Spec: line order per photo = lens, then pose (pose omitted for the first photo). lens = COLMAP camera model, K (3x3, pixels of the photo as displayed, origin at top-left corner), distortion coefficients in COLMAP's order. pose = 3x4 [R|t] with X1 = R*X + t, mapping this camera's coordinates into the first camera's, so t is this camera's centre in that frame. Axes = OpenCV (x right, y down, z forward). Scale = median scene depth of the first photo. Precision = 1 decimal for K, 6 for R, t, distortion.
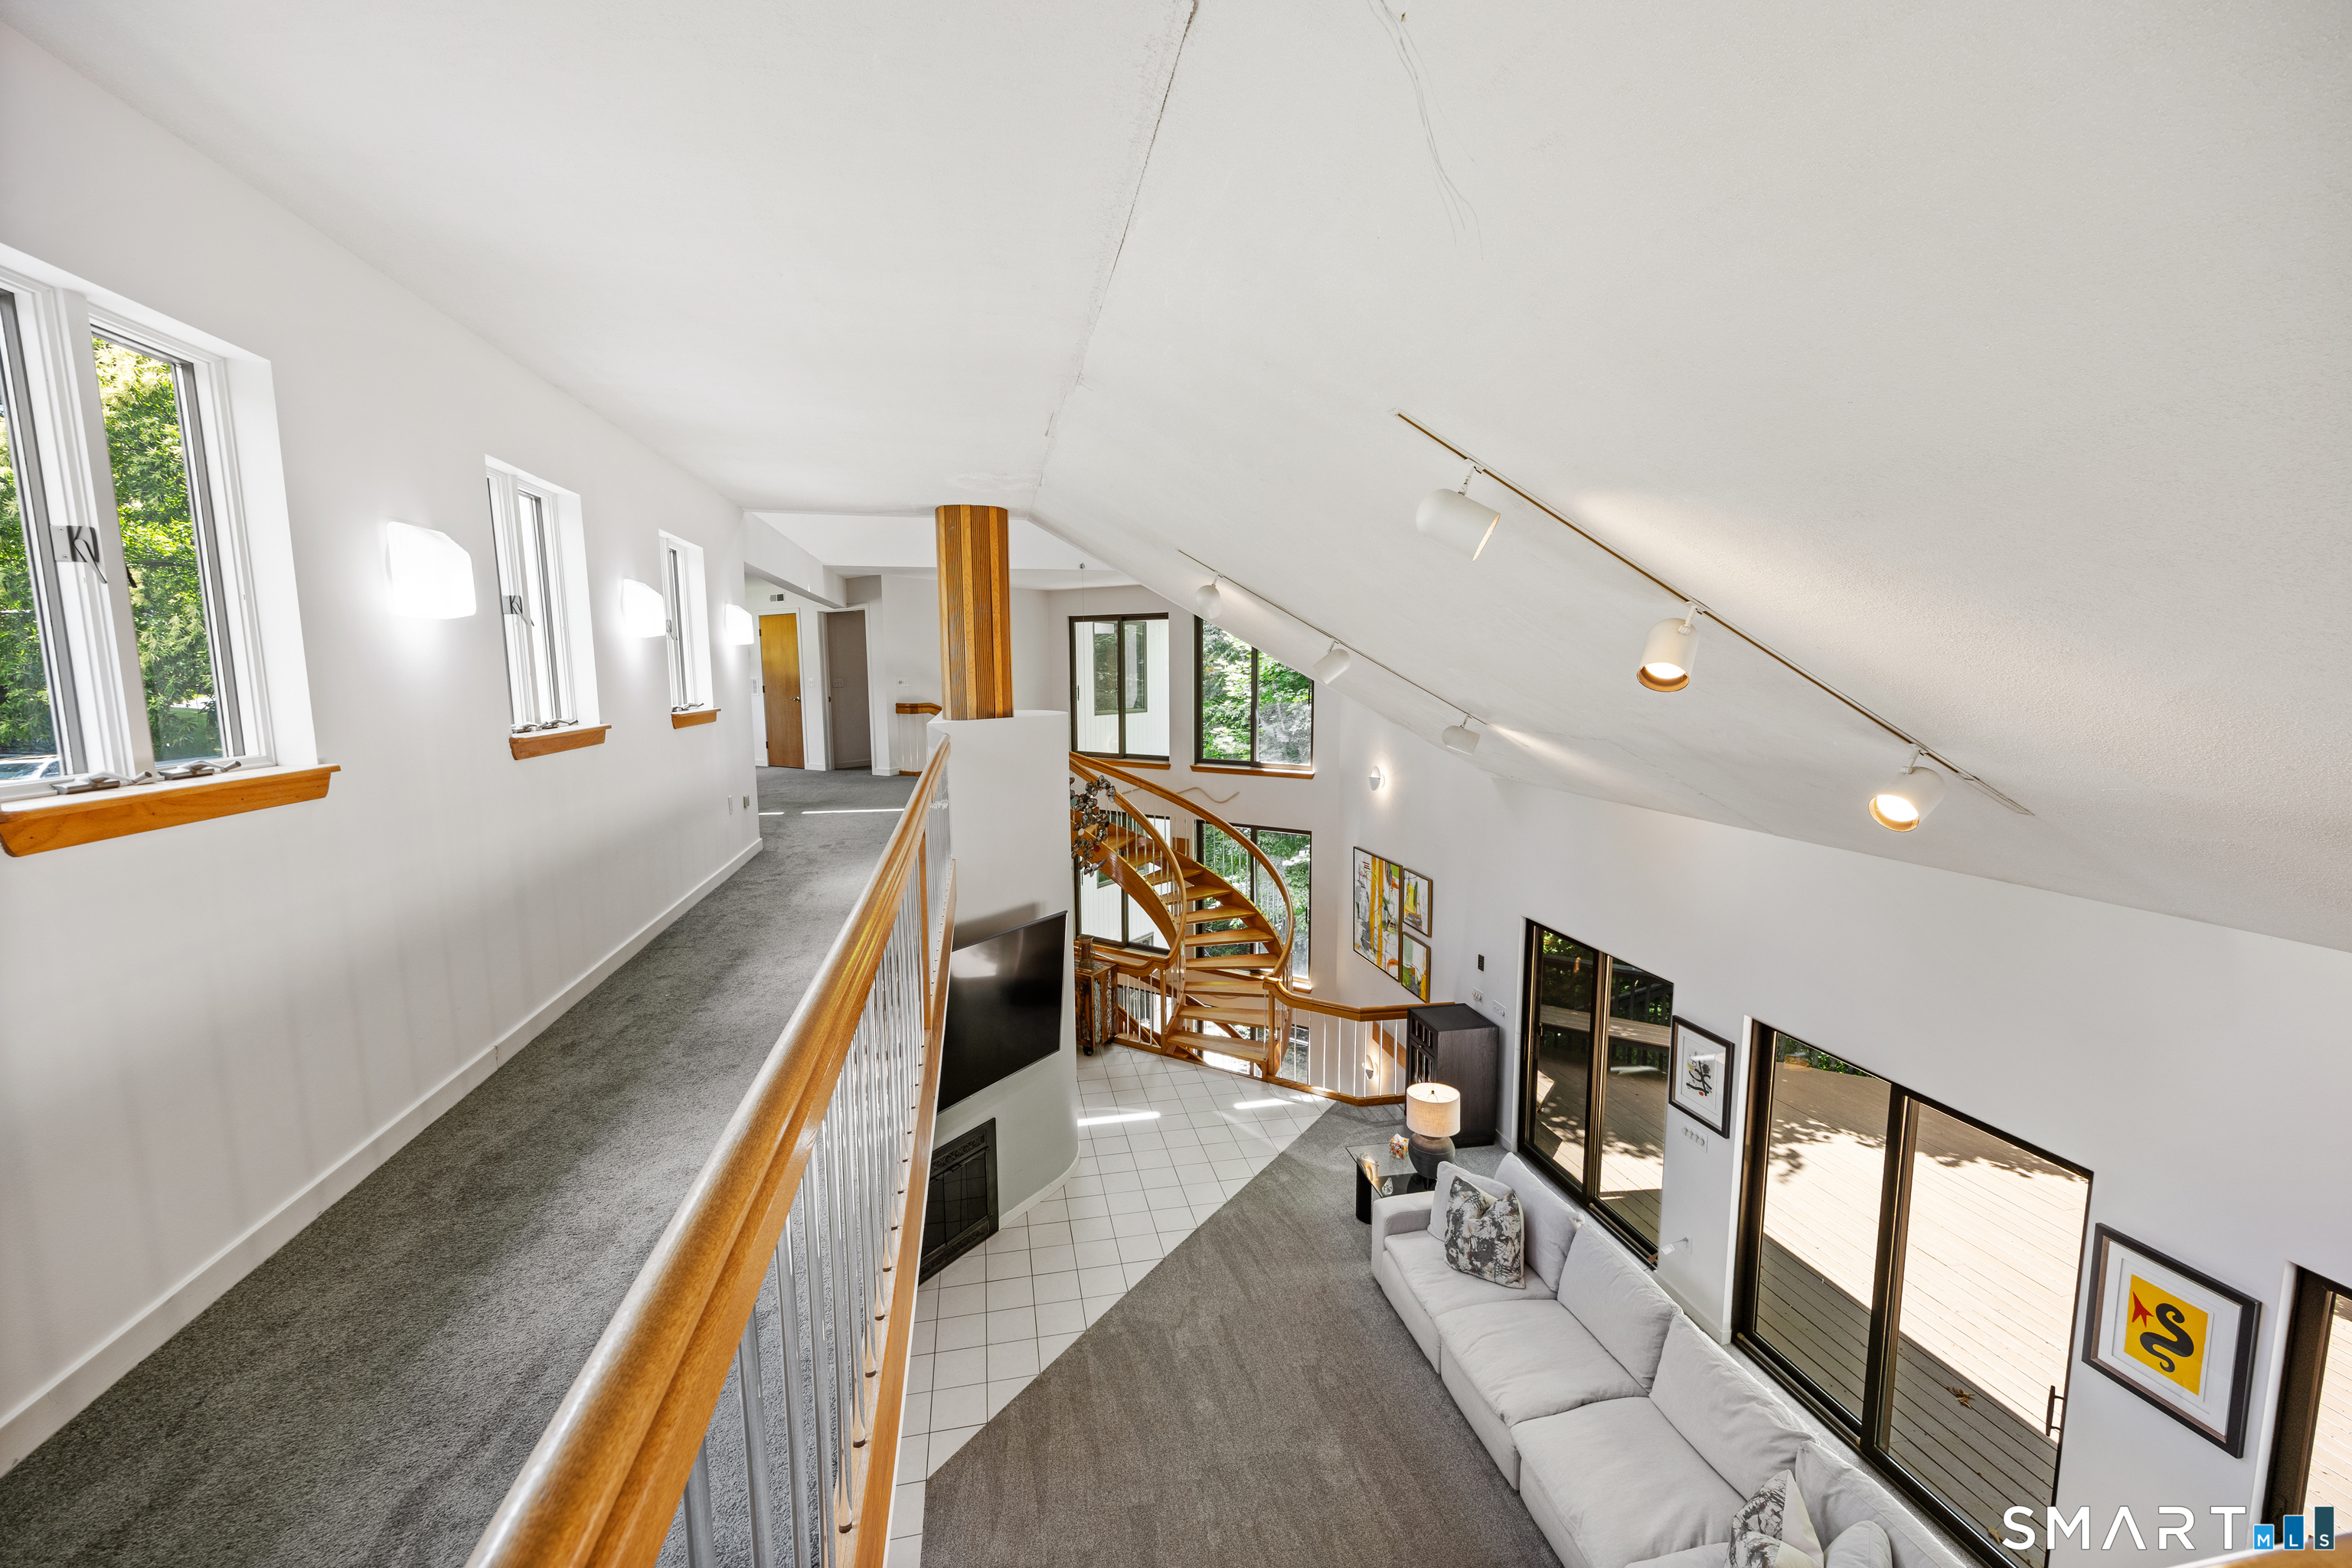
lens RADIAL K [[958.2, 0, 1175.3], [0, 958.2, 785.6], [0, 0, 1]] dist [-0.000794, -0.001422]
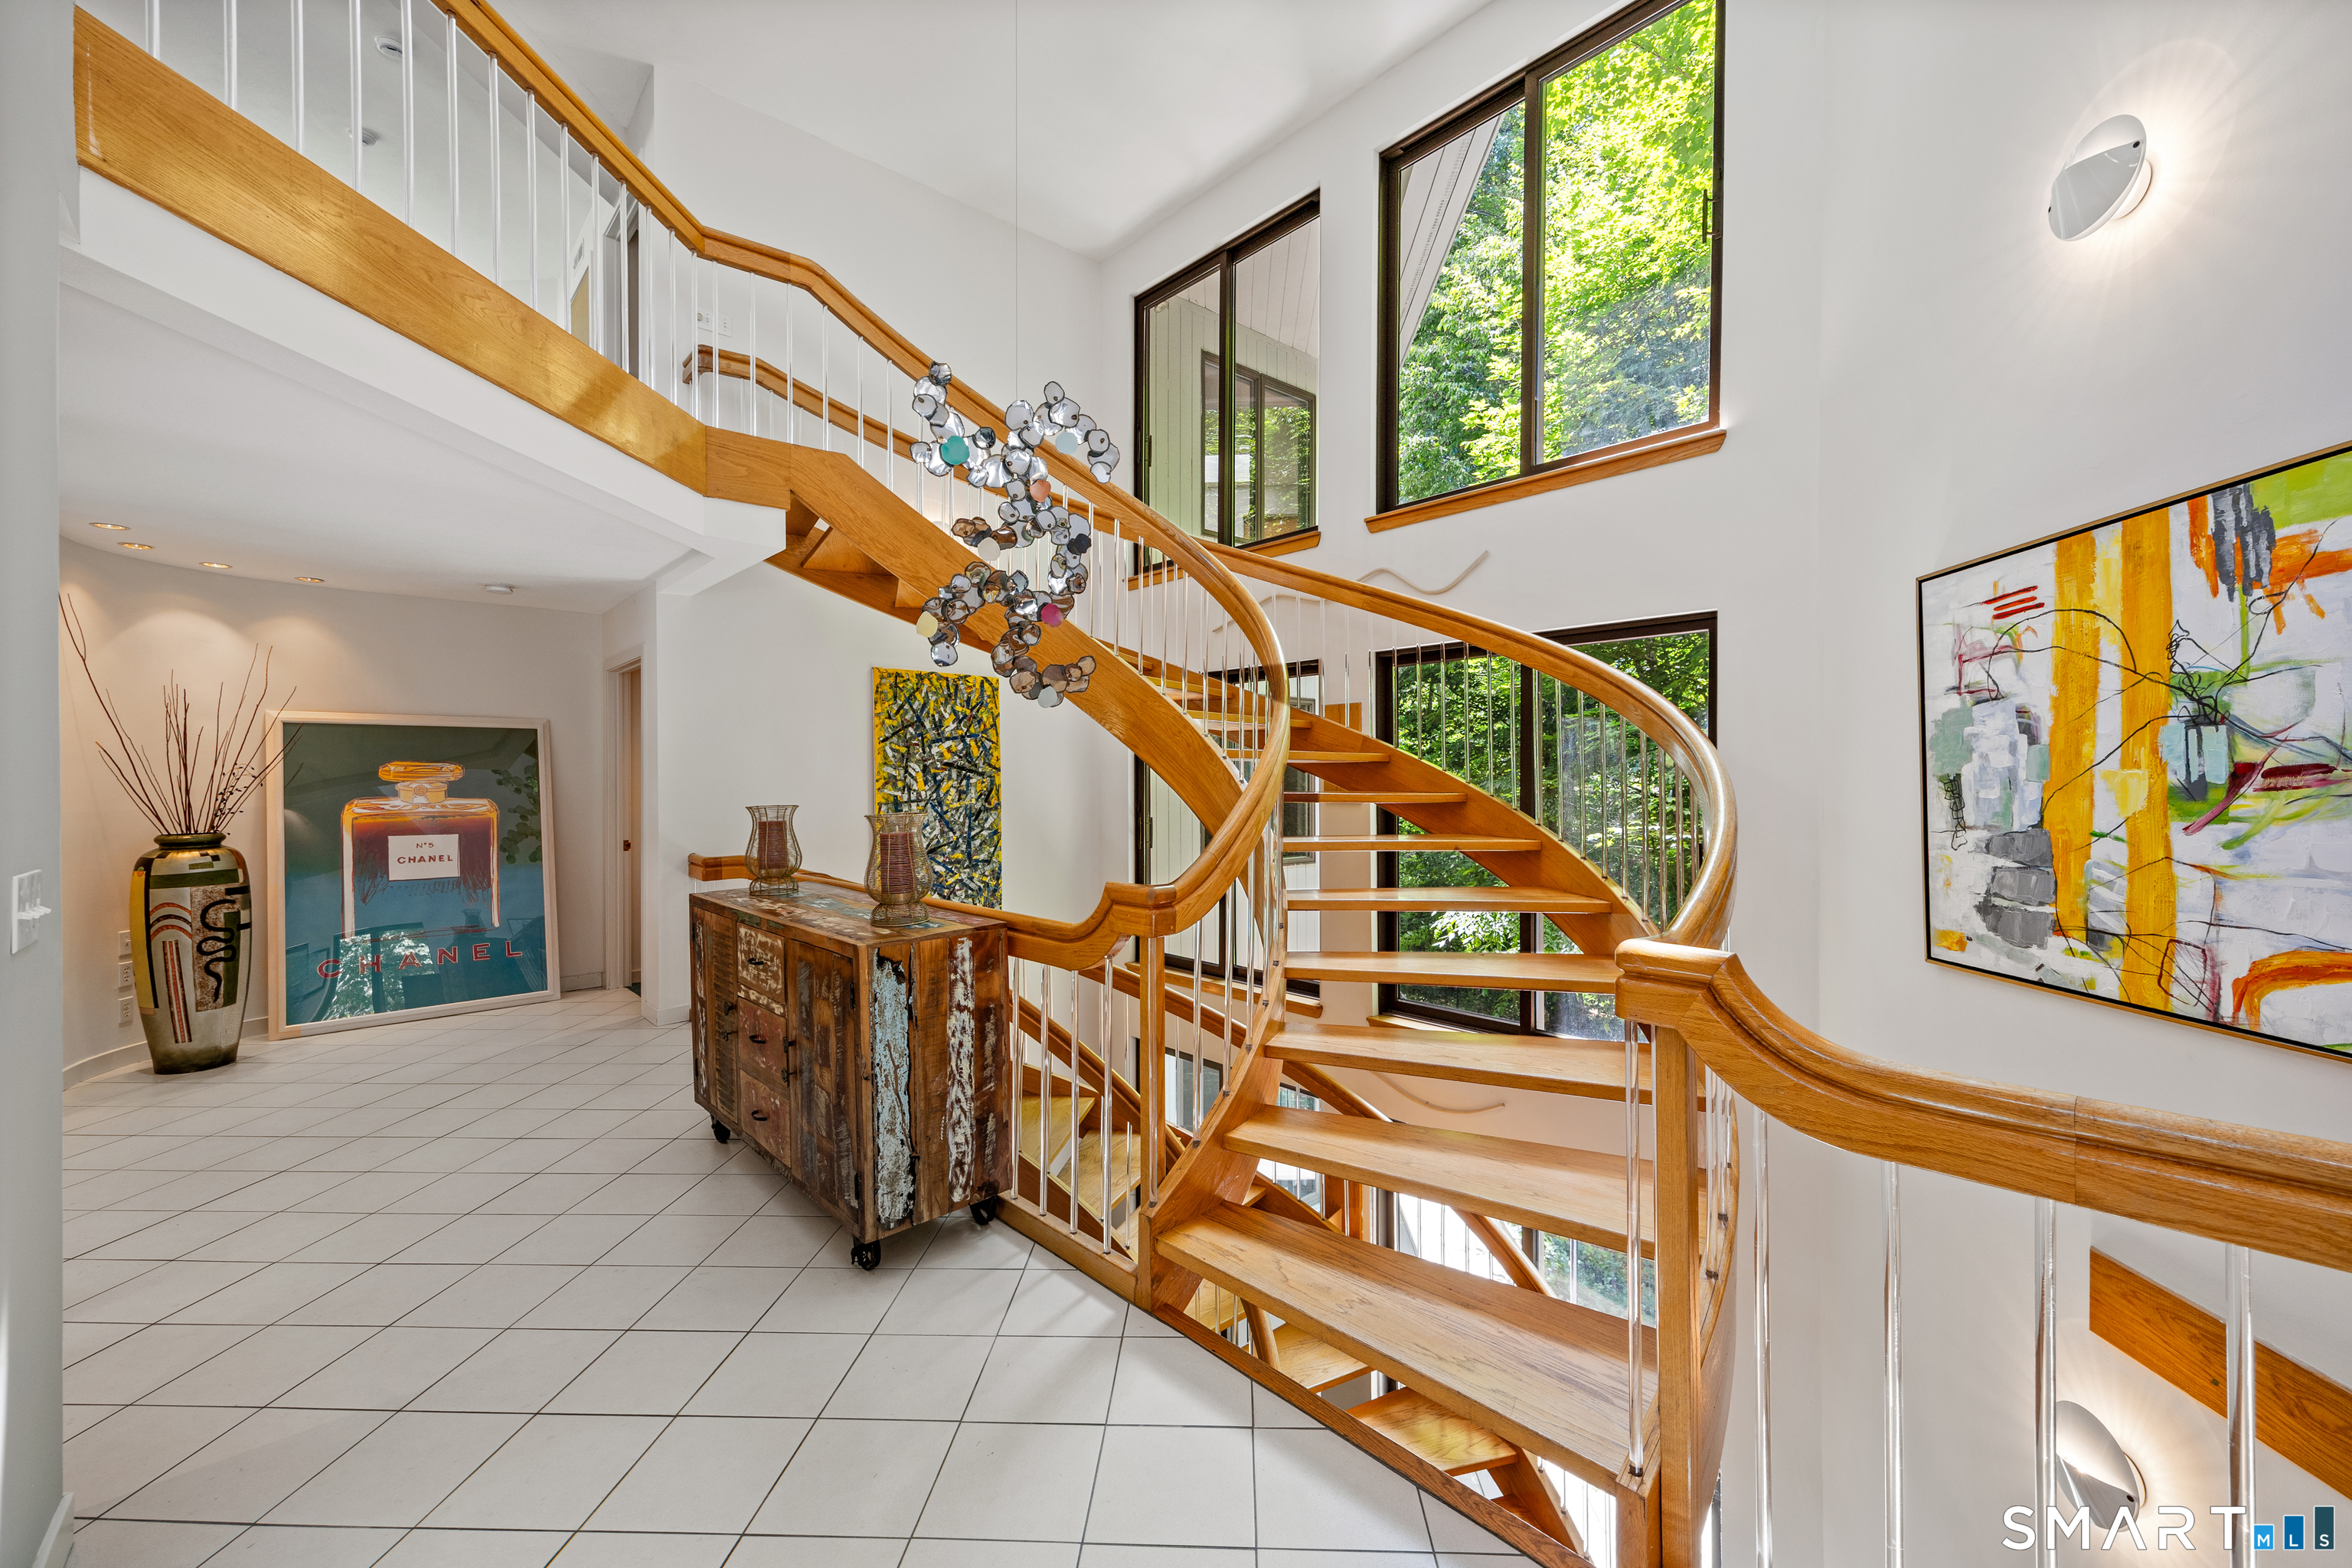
lens RADIAL K [[958.2, 0, 1188.2], [0, 958.2, 787.0], [0, 0, 1]] dist [-0.000794, -0.001422]
pose [[0.970824, 0.007975, -0.239662, 0.091930], [-0.035616, 0.993157, -0.111226, 0.317454], [0.237135, 0.116517, 0.964464, 1.345777]]
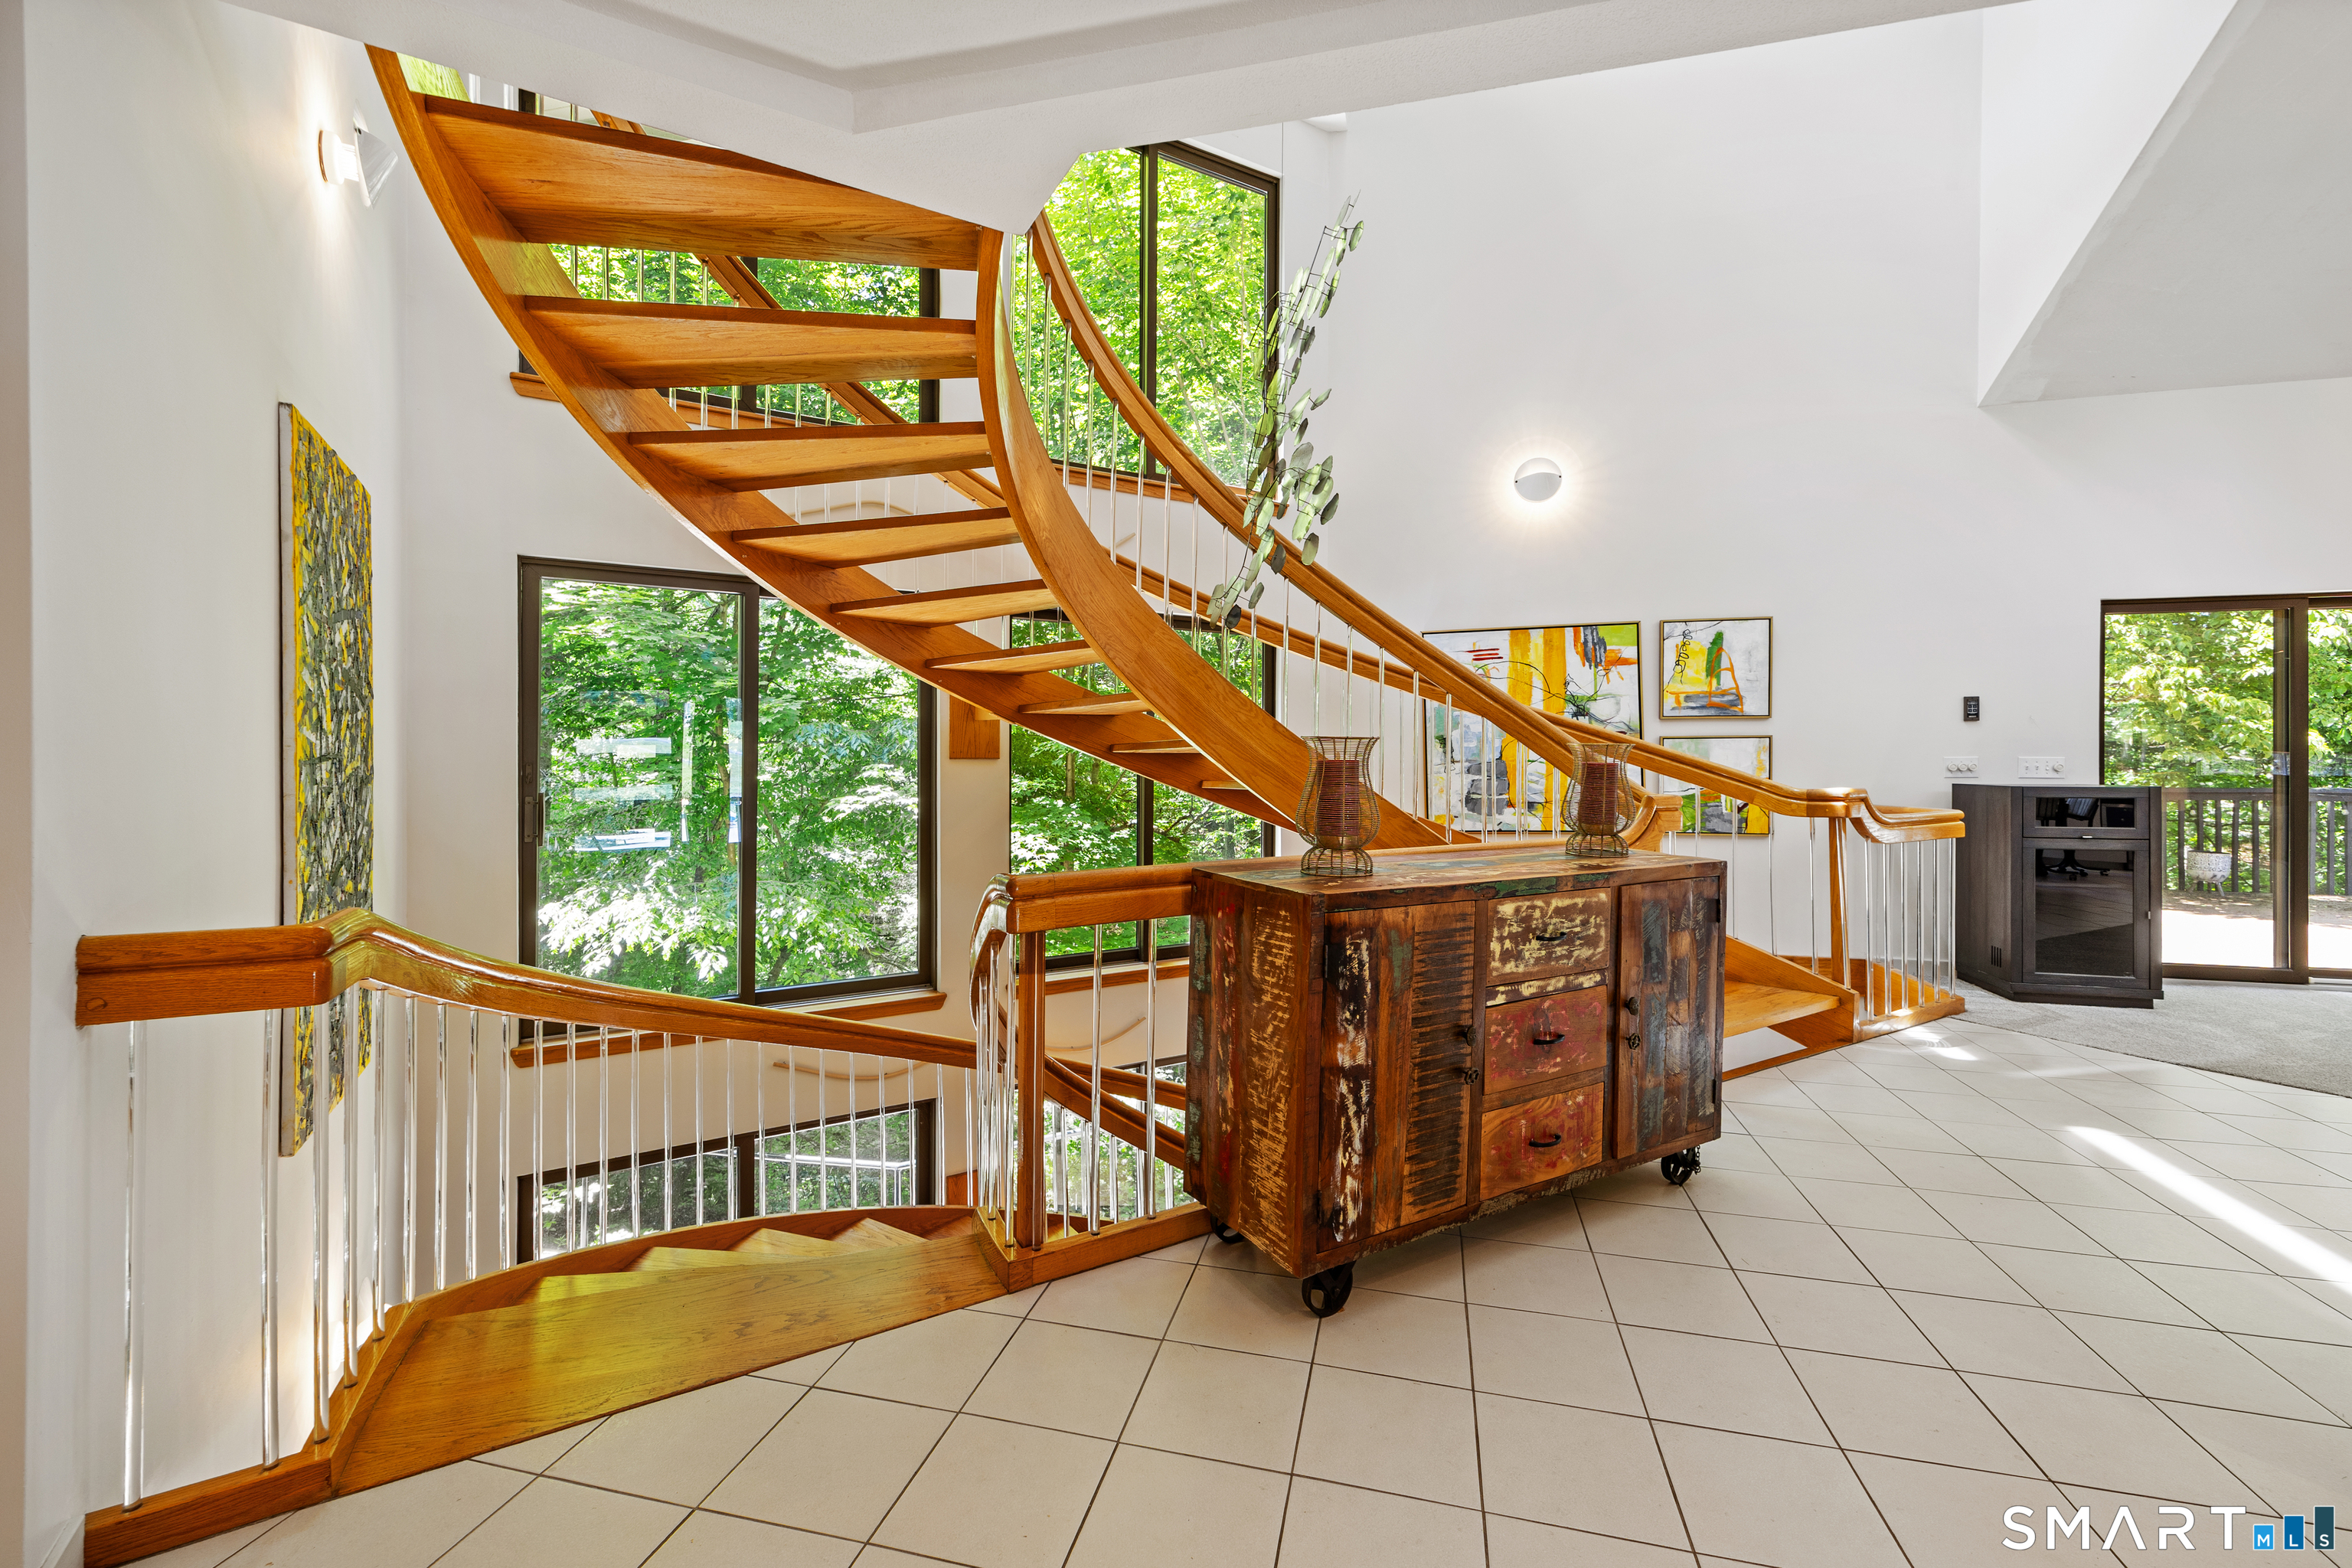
lens RADIAL K [[958.2, 0, 1178.2], [0, 958.2, 759.5], [0, 0, 1]] dist [-0.000794, -0.001422]
pose [[0.442091, 0.004662, 0.896958, -0.677768], [0.106197, 0.992681, -0.057501, 0.292755], [-0.890662, 0.120675, 0.438360, 1.752829]]
